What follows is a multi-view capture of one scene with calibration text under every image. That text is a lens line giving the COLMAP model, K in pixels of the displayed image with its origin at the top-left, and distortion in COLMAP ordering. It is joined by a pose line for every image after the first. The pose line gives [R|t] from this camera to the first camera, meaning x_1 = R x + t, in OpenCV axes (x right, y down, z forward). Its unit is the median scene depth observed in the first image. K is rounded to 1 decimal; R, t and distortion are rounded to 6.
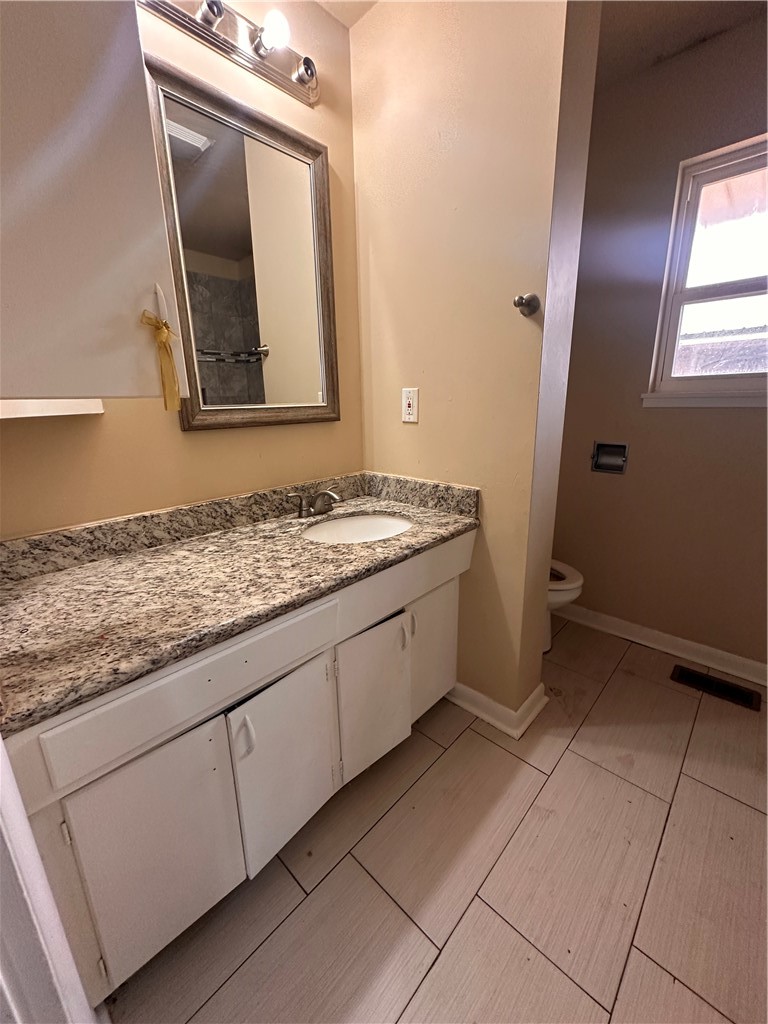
lens RADIAL K [[408.6, 0, 385.6], [0, 408.6, 510.0], [0, 0, 1]] dist [-0.000332, 0.000013]
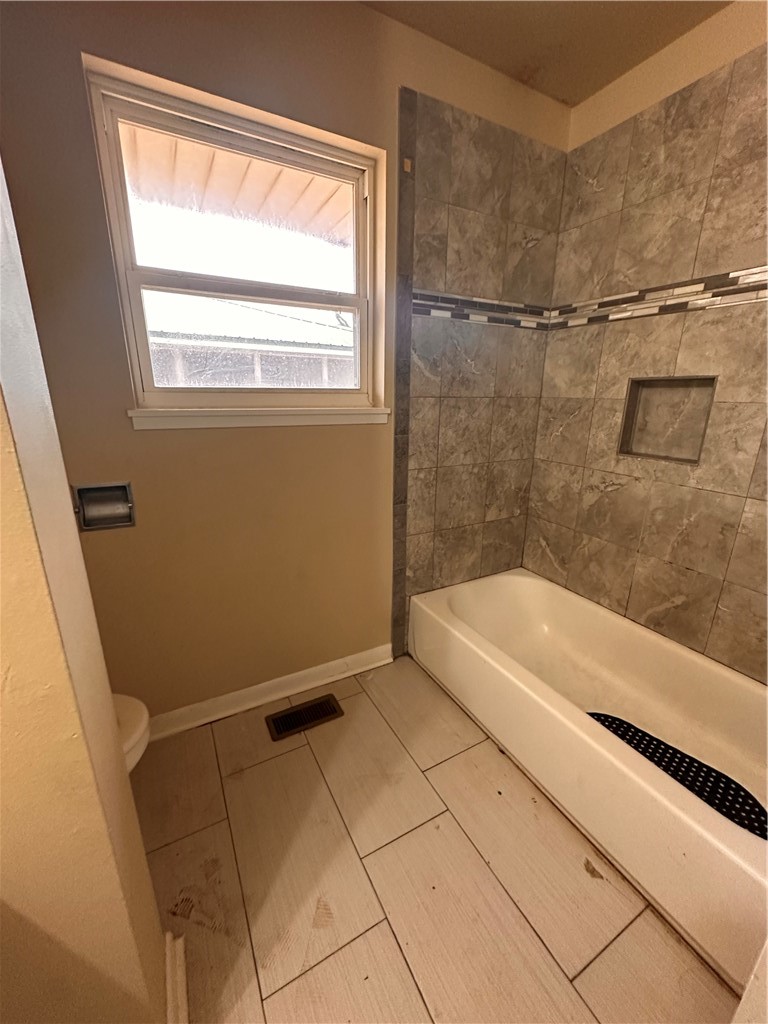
lens RADIAL K [[408.6, 0, 385.6], [0, 408.6, 510.0], [0, 0, 1]] dist [-0.000332, 0.000013]
pose [[0.307903, -0.241630, 0.920223, 0.095332], [0.232052, 0.957075, 0.173663, -0.149262], [-0.922685, 0.160068, 0.350757, 0.404103]]
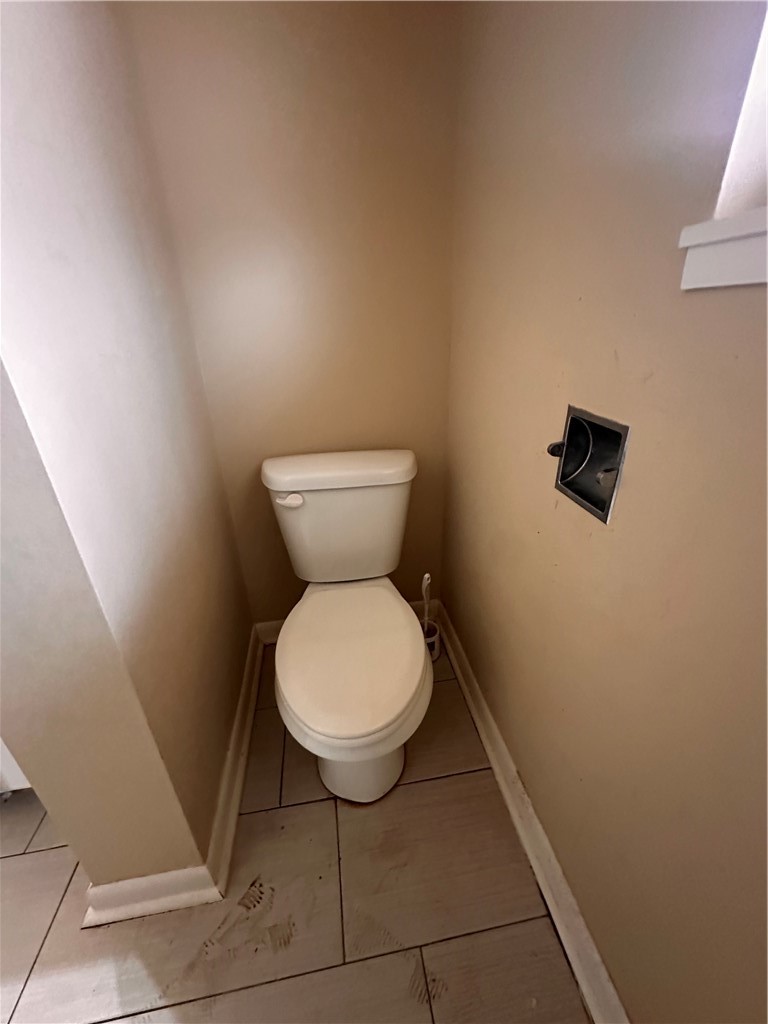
lens RADIAL K [[408.6, 0, 385.6], [0, 408.6, 510.0], [0, 0, 1]] dist [-0.000332, 0.000013]
pose [[0.794451, 0.267141, -0.545421, 0.685759], [-0.157121, 0.957896, 0.240307, -0.163172], [0.586653, -0.105215, 0.802975, 0.720323]]
